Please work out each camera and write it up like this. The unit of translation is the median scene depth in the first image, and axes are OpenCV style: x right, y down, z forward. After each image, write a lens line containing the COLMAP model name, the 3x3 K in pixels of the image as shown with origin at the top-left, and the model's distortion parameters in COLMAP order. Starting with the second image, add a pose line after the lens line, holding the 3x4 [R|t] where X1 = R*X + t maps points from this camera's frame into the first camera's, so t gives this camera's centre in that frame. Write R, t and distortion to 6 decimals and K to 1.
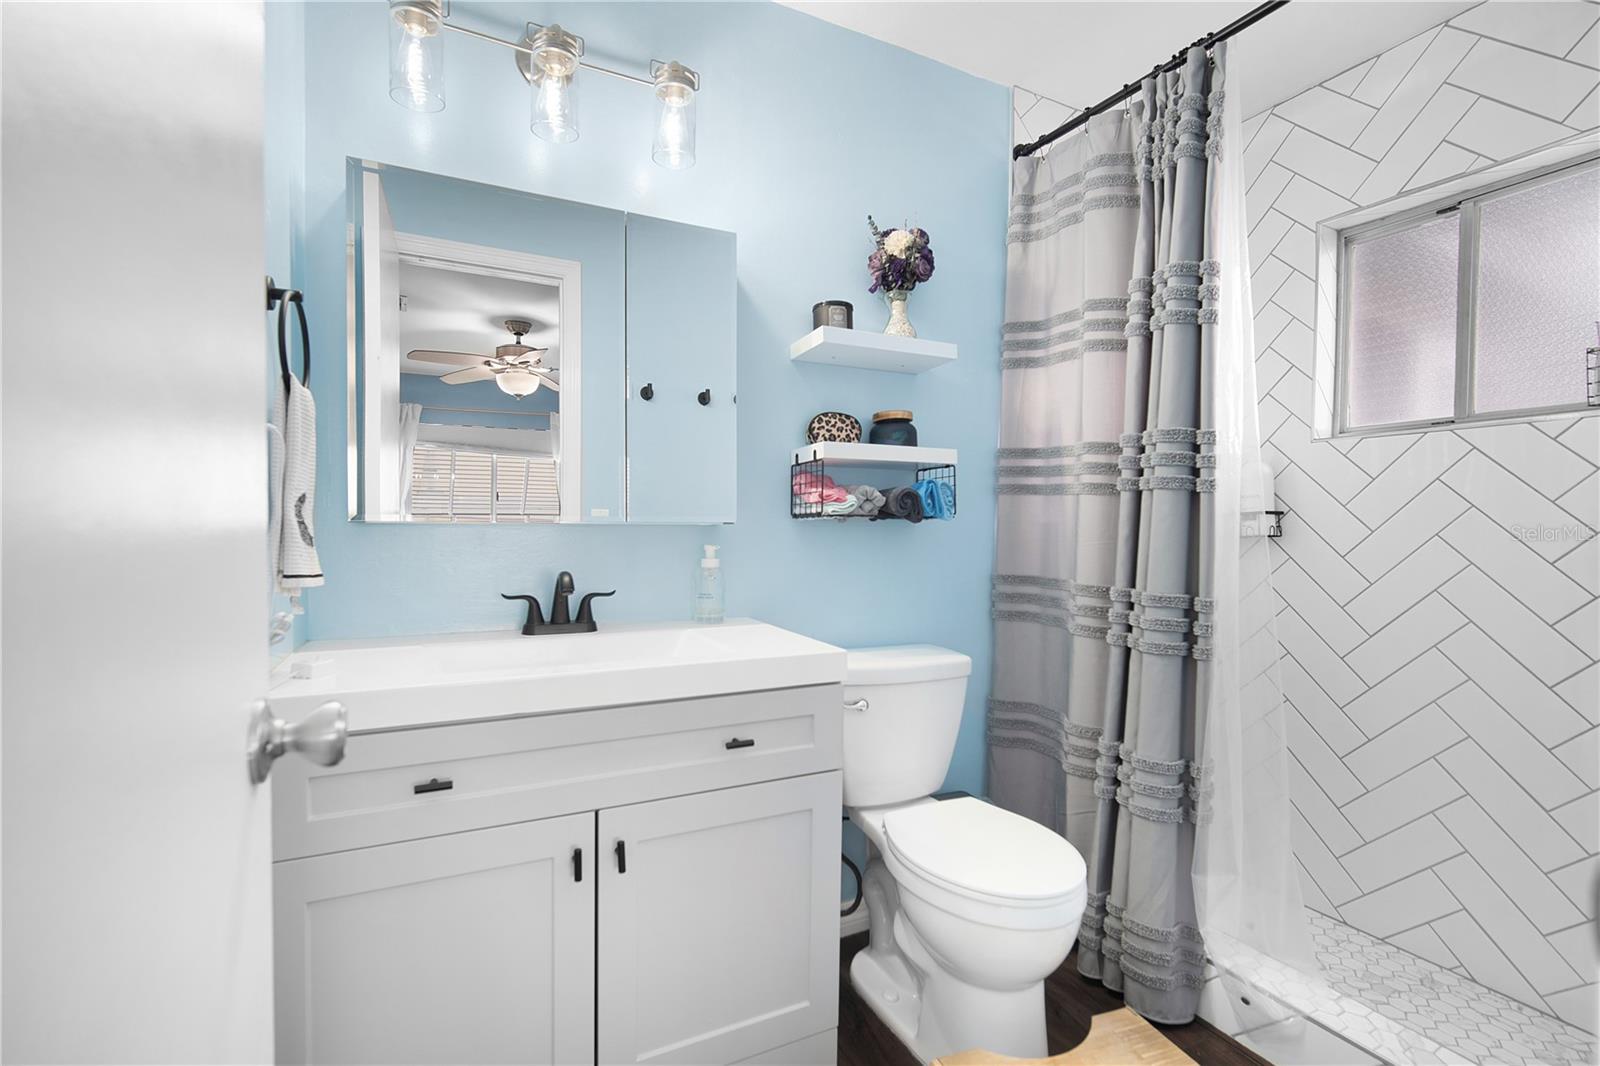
lens RADIAL K [[713.5, 0, 799.9], [0, 713.5, 538.9], [0, 0, 1]] dist [0.000180, -0.000087]
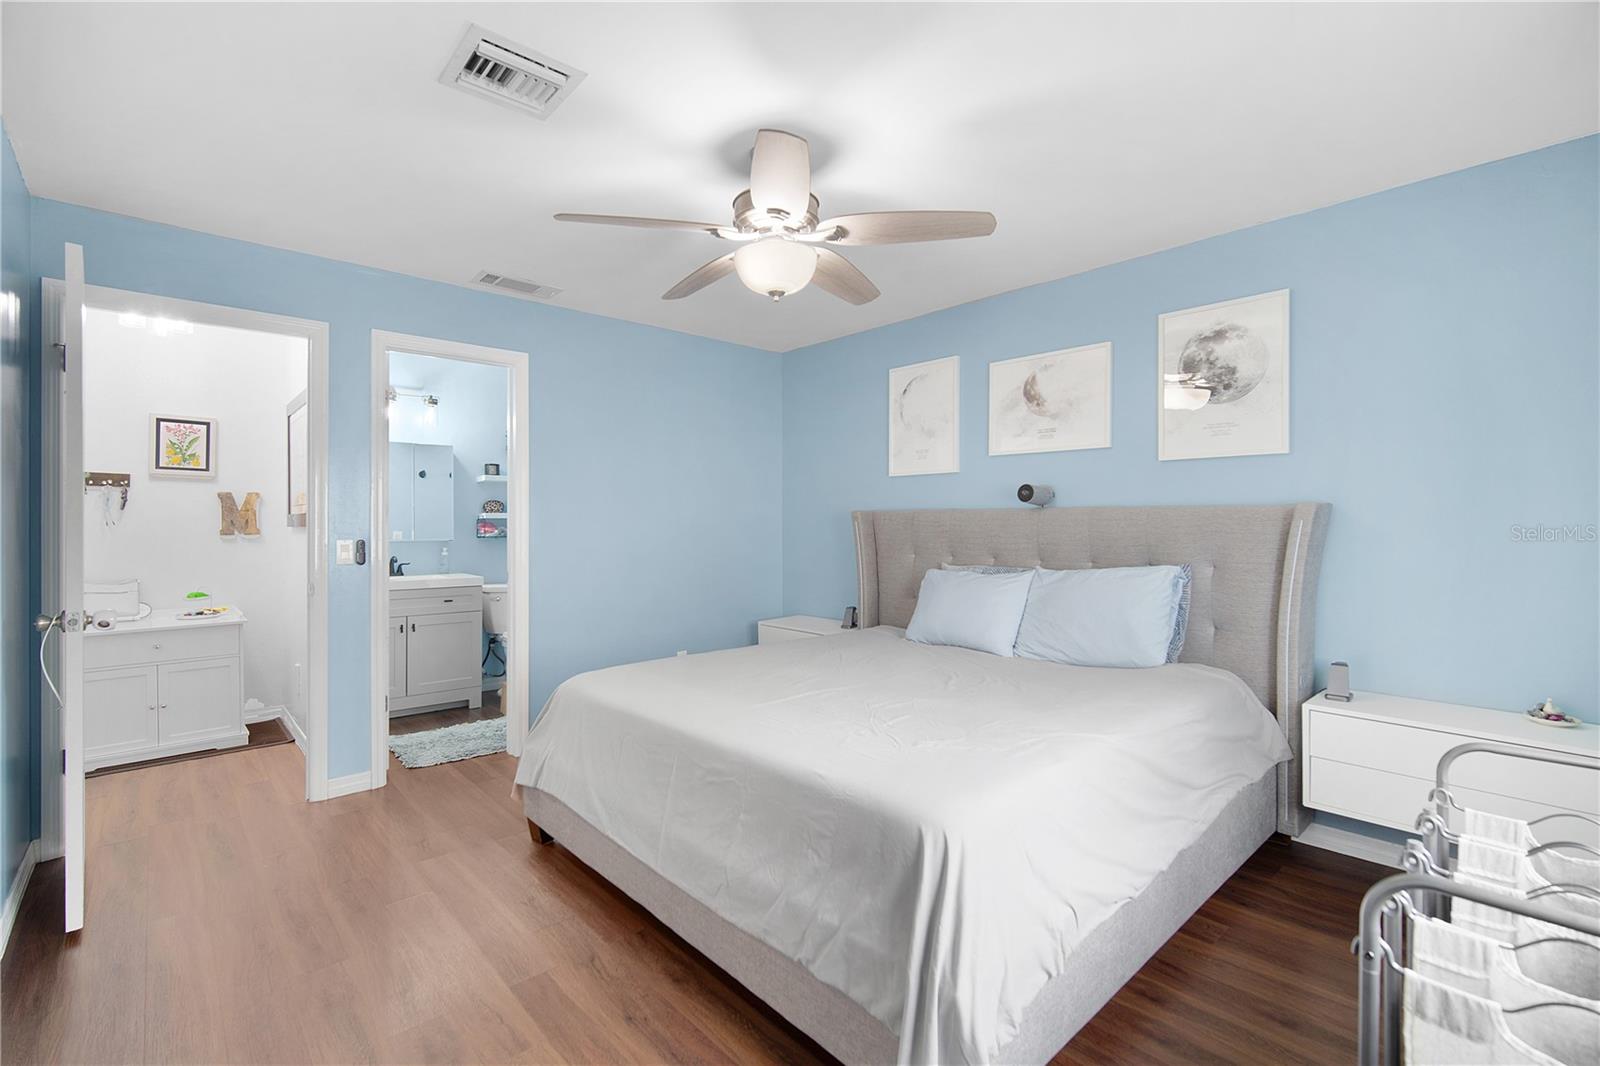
lens RADIAL K [[713.5, 0, 796.5], [0, 713.5, 524.7], [0, 0, 1]] dist [0.000180, -0.000087]
pose [[0.964746, -0.005698, 0.263120, 0.514232], [0.010179, 0.999825, -0.015669, -0.026410], [-0.262984, 0.017794, 0.964636, -2.292301]]
